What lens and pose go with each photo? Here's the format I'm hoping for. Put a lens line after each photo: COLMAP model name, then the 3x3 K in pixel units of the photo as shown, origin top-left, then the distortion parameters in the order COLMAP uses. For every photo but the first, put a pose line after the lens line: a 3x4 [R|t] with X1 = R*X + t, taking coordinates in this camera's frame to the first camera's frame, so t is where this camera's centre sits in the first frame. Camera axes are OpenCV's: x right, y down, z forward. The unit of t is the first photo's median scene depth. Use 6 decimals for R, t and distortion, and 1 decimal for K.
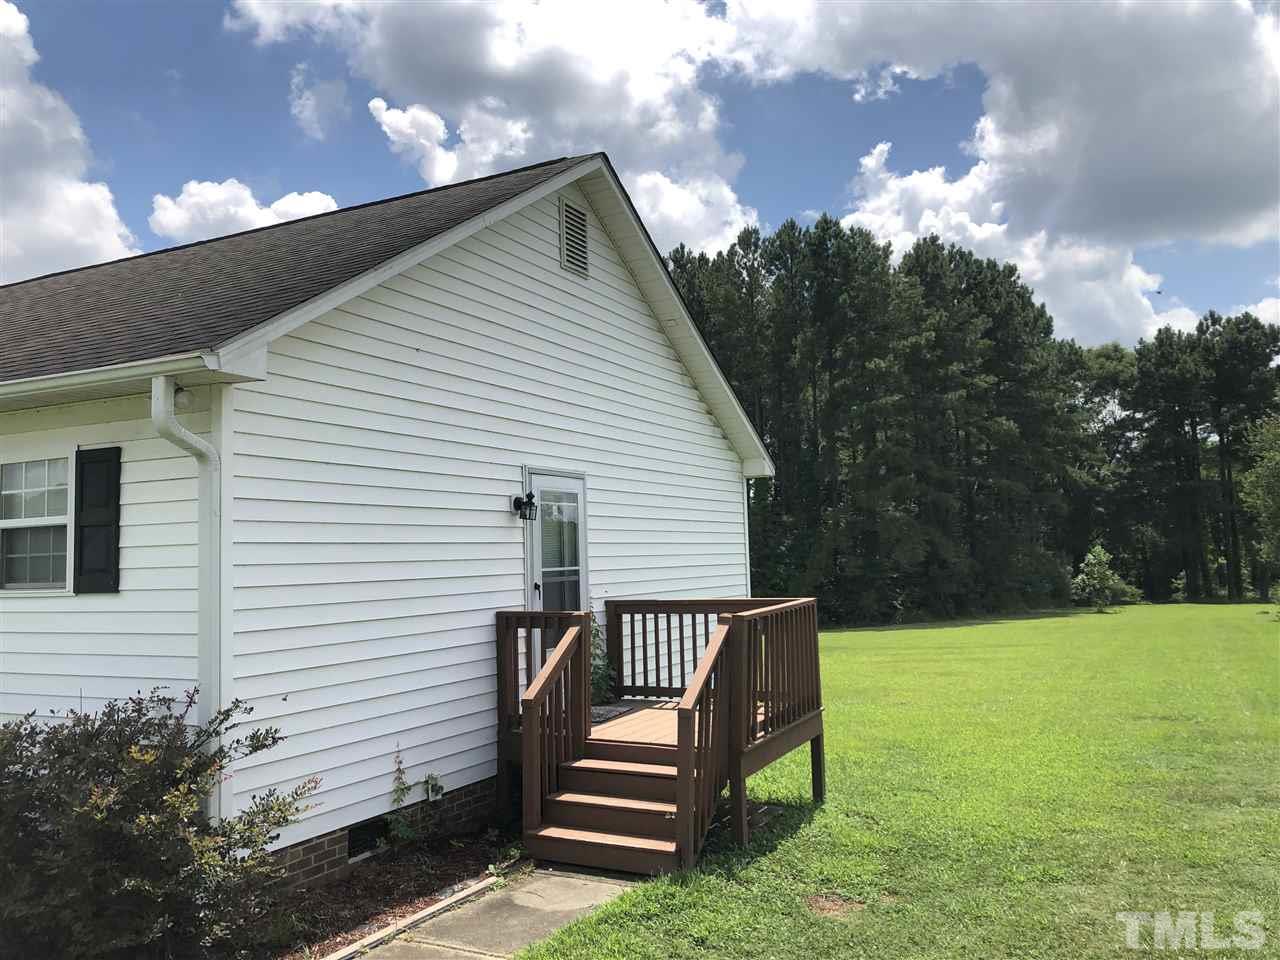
lens RADIAL K [[1068.5, 0, 640.0], [0, 1068.5, 480.0], [0, 0, 1]] dist [0.001996, -0.002634]
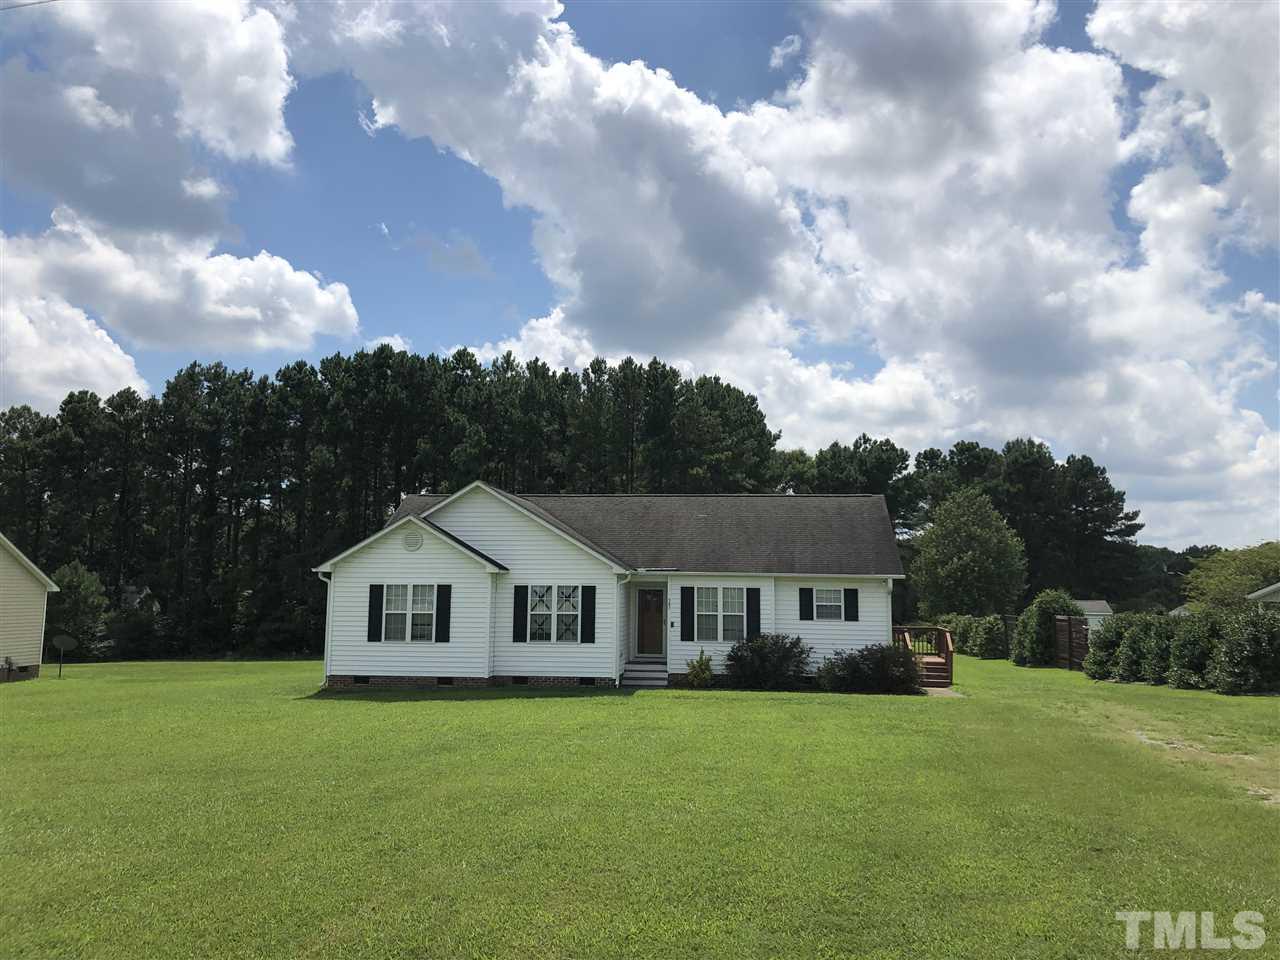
lens RADIAL K [[1113.9, 0, 667.7], [0, 1113.9, 472.3], [0, 0, 1]] dist [0.011226, 0.000808]
pose [[0.922456, 0.075878, 0.378573, -0.349574], [-0.062932, 0.996935, -0.046472, -0.029244], [-0.380939, 0.019044, 0.924404, -0.356371]]
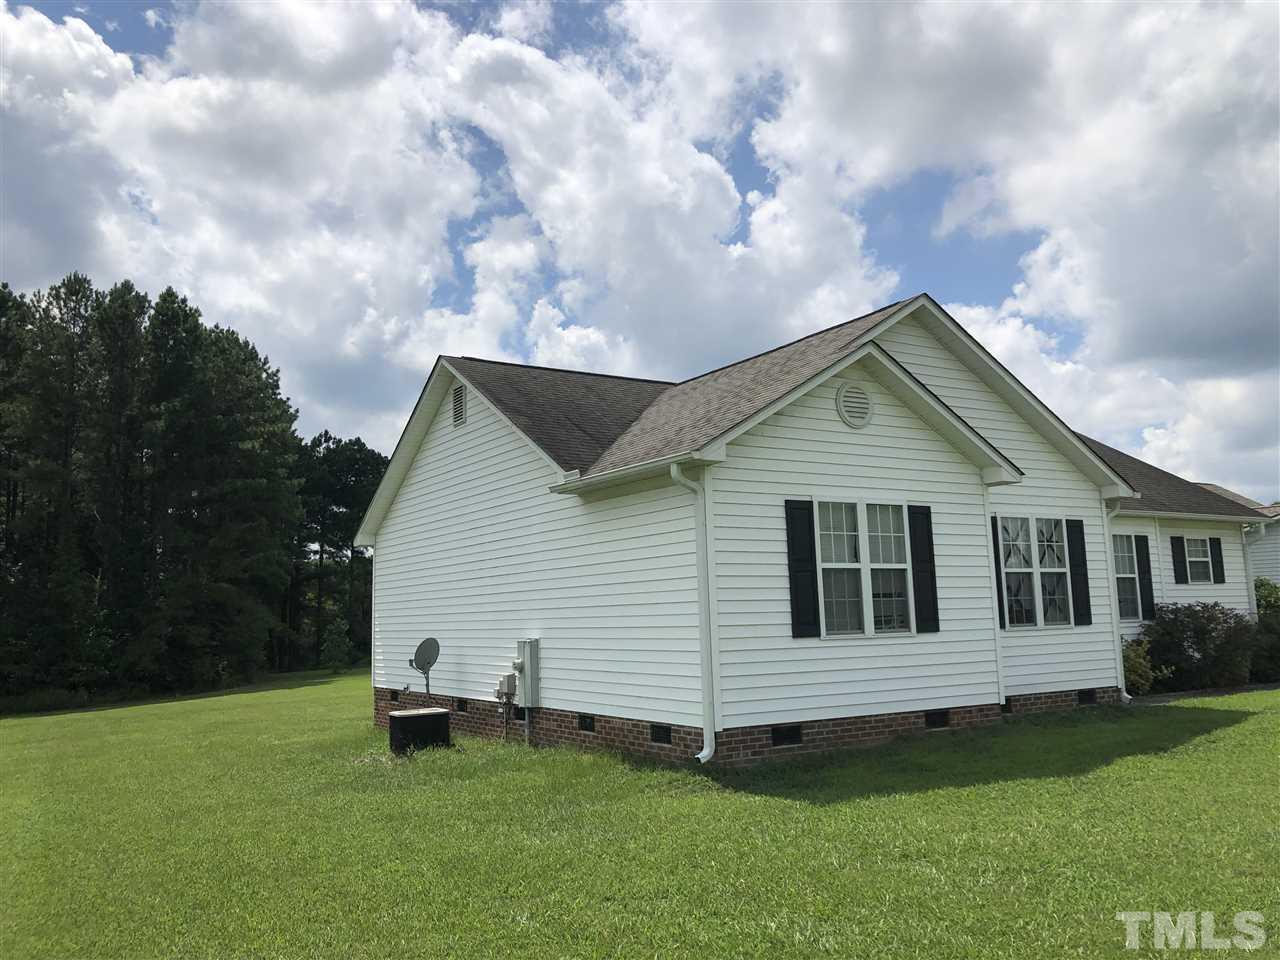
lens RADIAL K [[1034.6, 0, 640.0], [0, 1034.6, 480.0], [0, 0, 1]] dist [0.261694, -0.330939]
pose [[0.484983, 0.122511, 0.865900, -0.467215], [-0.049111, 0.992392, -0.112900, 0.027777], [-0.873143, 0.012229, 0.487310, 0.103536]]
